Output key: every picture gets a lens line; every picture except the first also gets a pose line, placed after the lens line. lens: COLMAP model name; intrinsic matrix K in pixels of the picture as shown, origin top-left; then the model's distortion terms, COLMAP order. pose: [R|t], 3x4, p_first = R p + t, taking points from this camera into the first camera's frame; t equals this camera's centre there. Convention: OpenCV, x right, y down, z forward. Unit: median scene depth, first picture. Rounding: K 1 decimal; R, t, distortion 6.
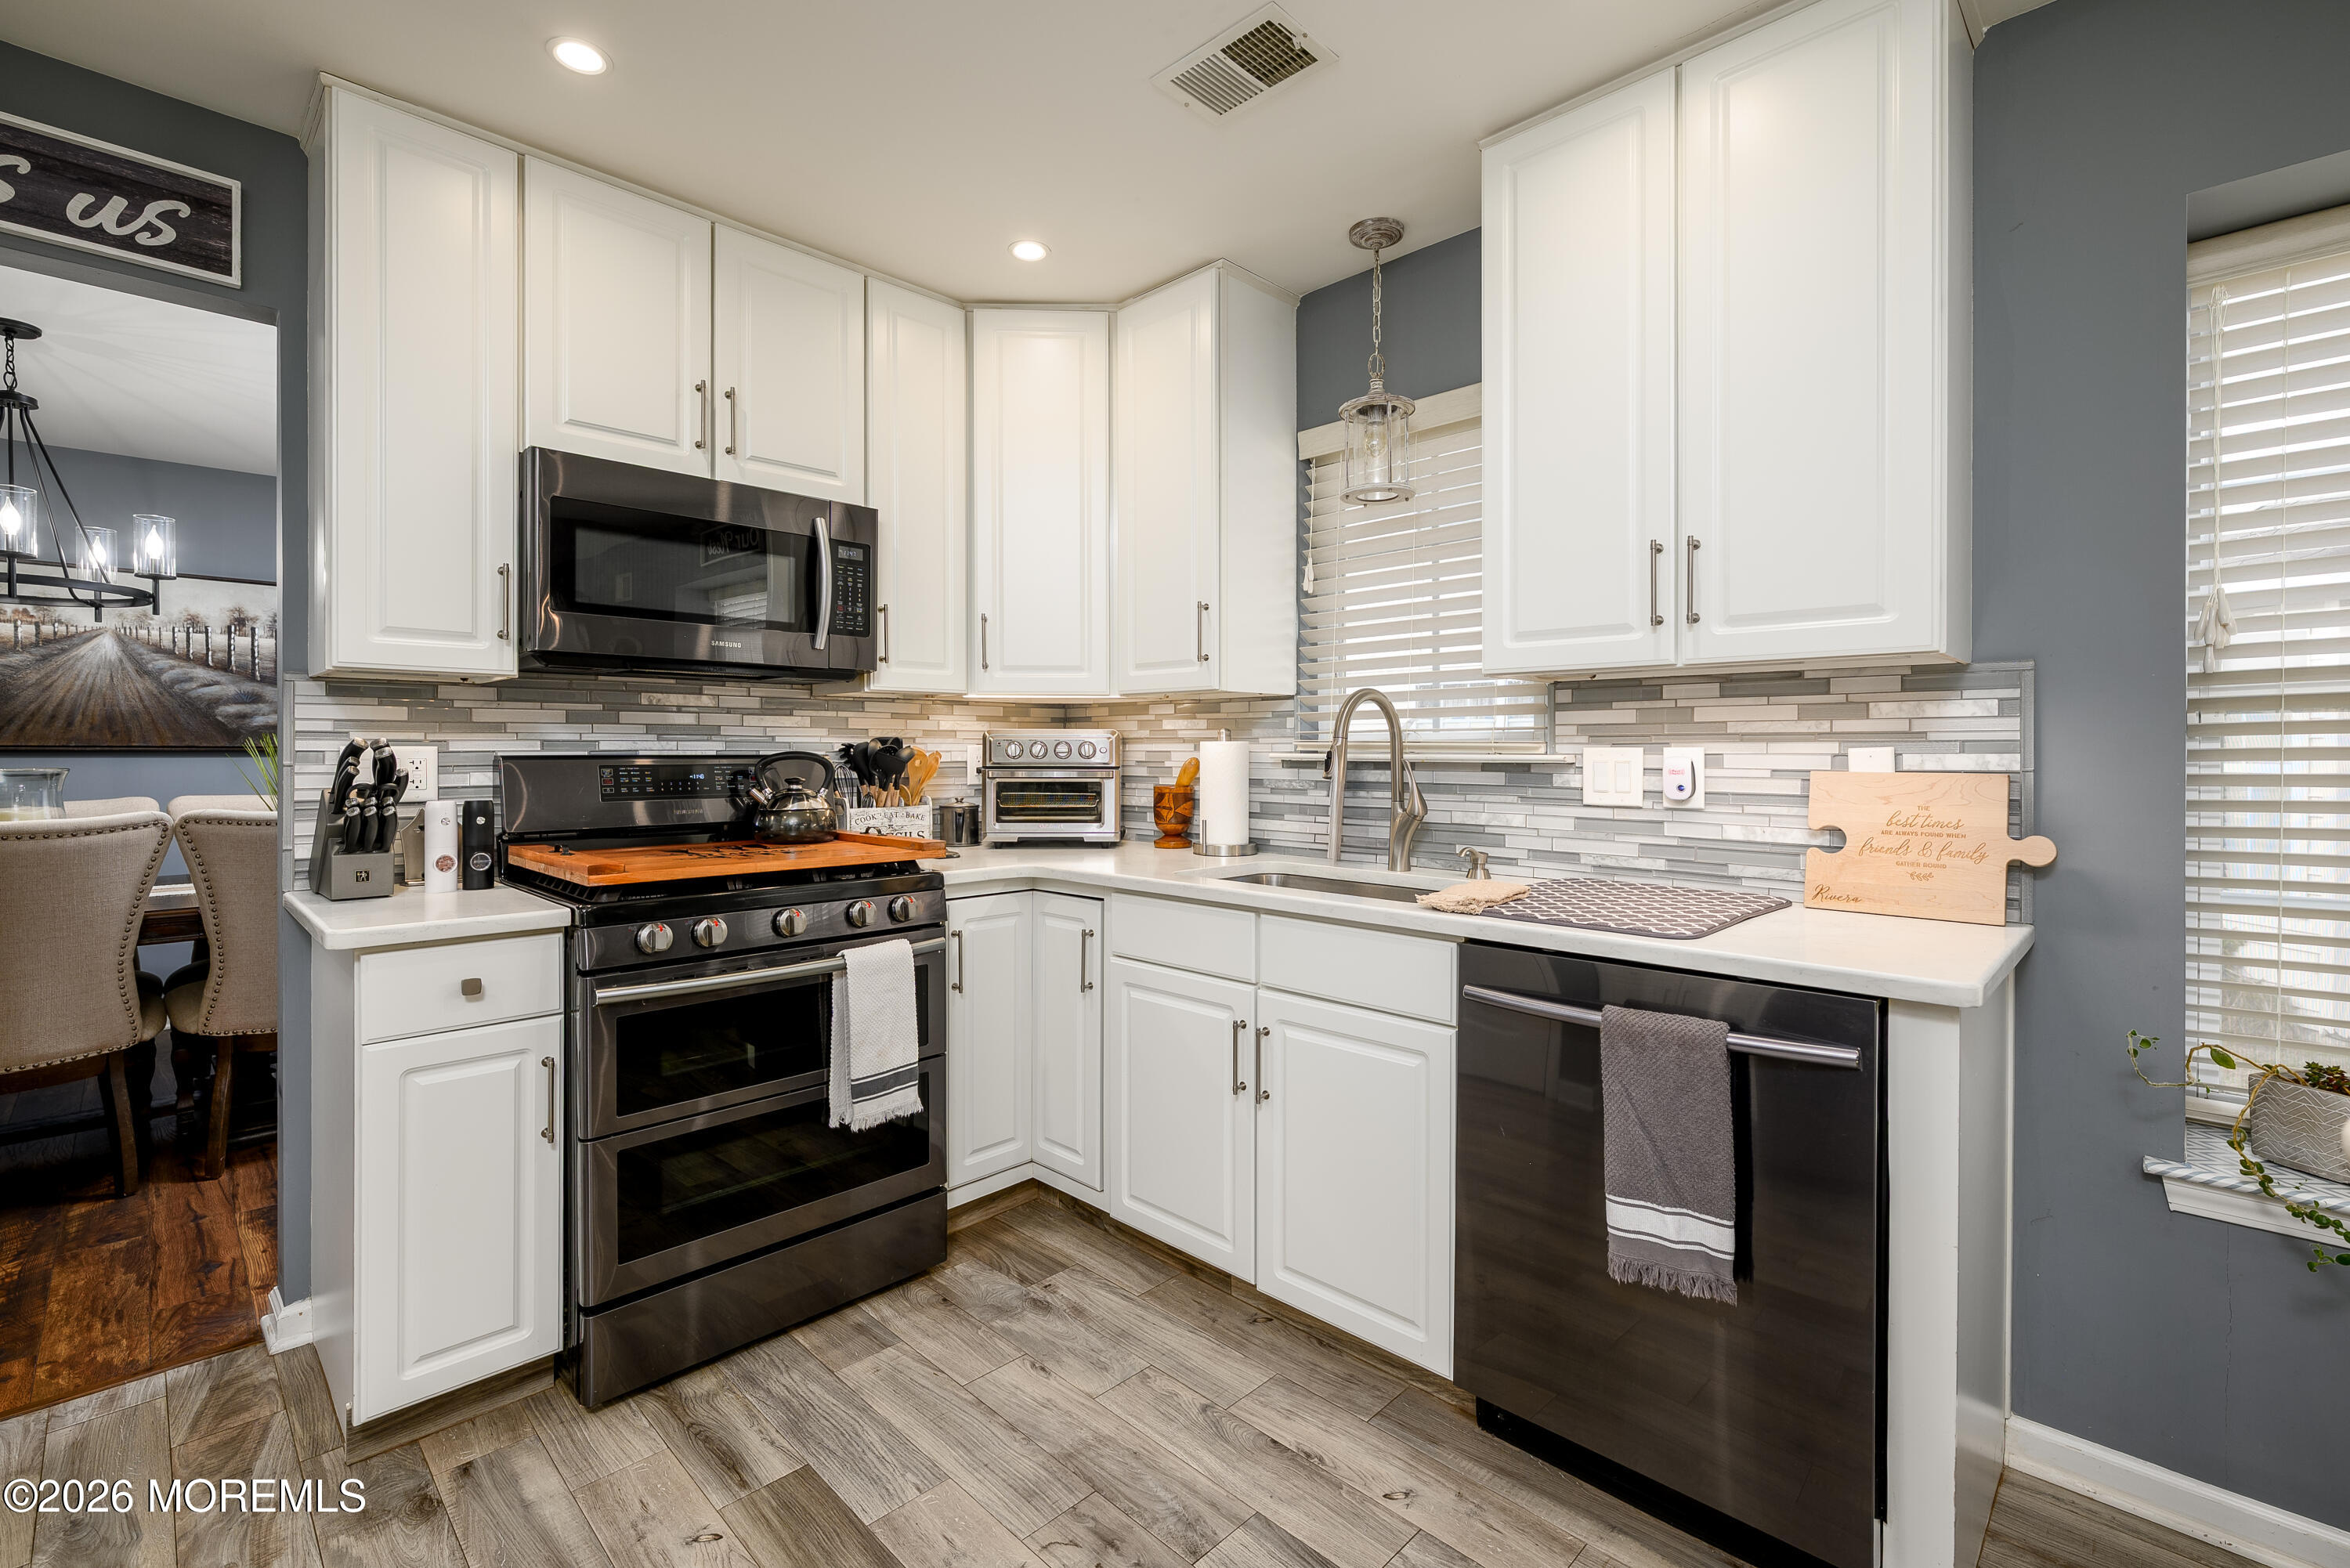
lens RADIAL K [[1030.4, 0, 1175.5], [0, 1030.4, 759.5], [0, 0, 1]] dist [0.003710, -0.000033]
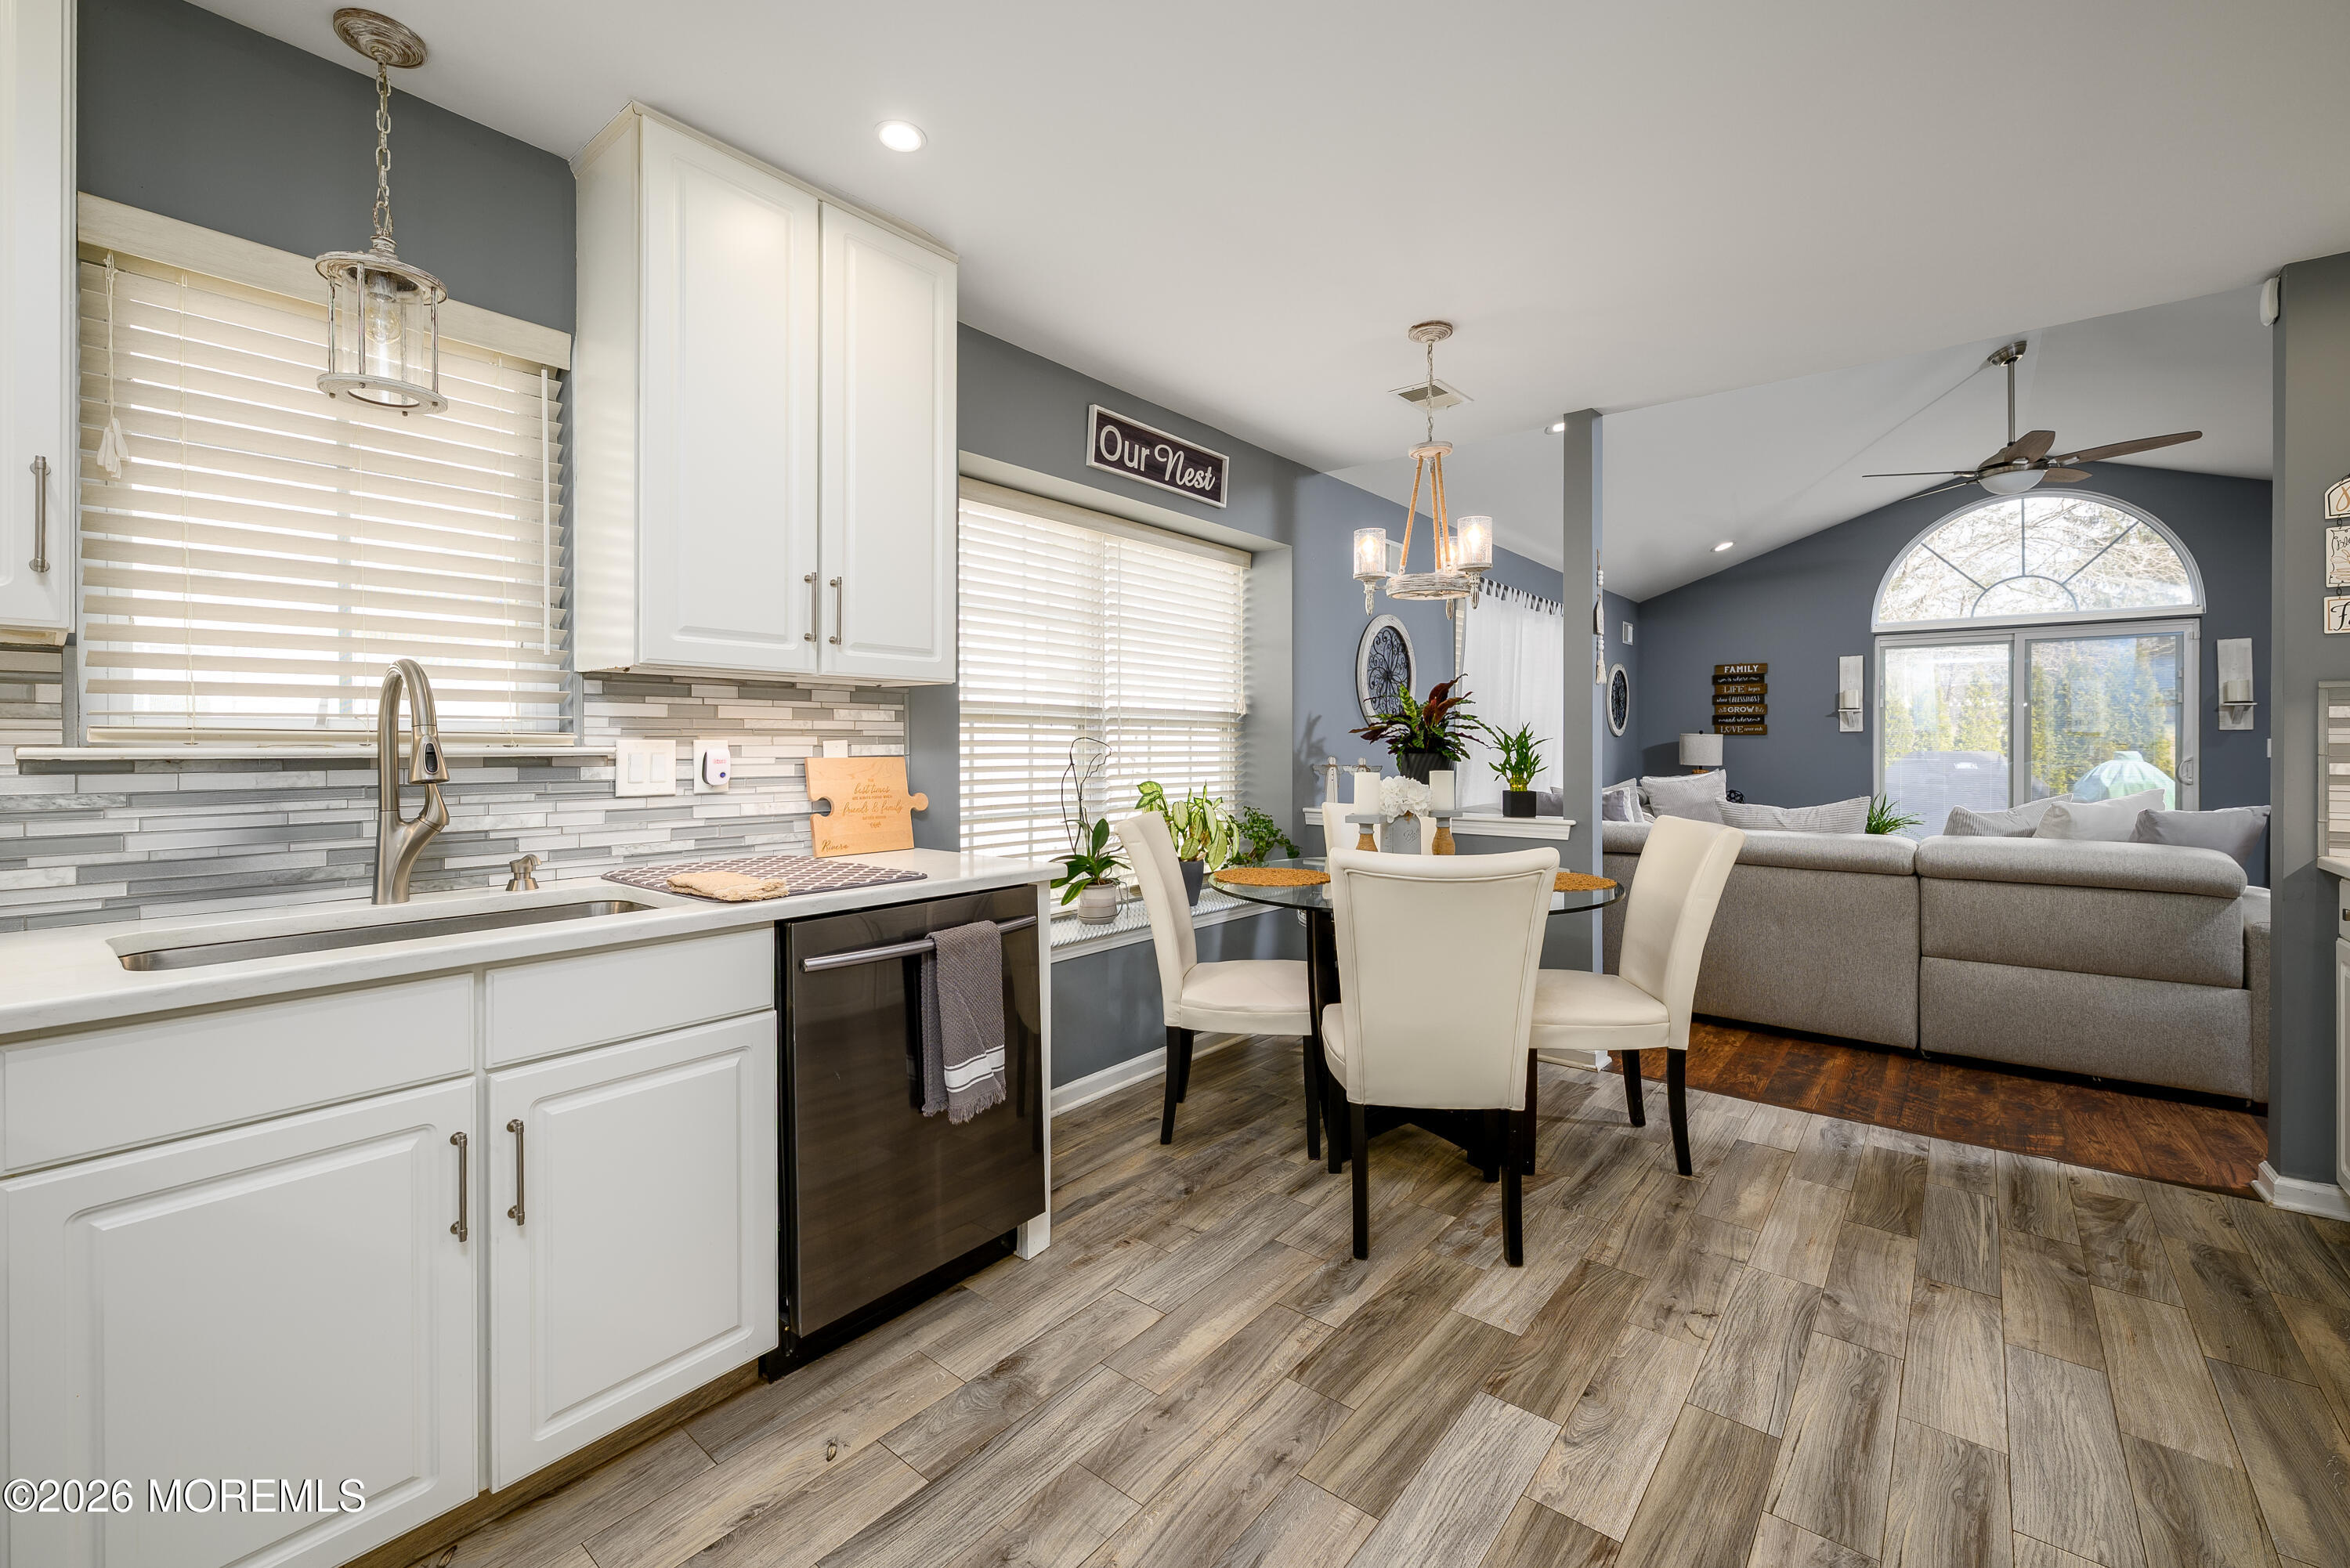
lens RADIAL K [[959.7, 0, 1182.2], [0, 959.7, 747.4], [0, 0, 1]] dist [-0.000873, 0.000111]
pose [[-0.089077, -0.006354, 0.996004, -0.620941], [0.007723, 0.999945, 0.007070, -0.006810], [-0.995995, 0.008322, -0.089023, 0.572827]]
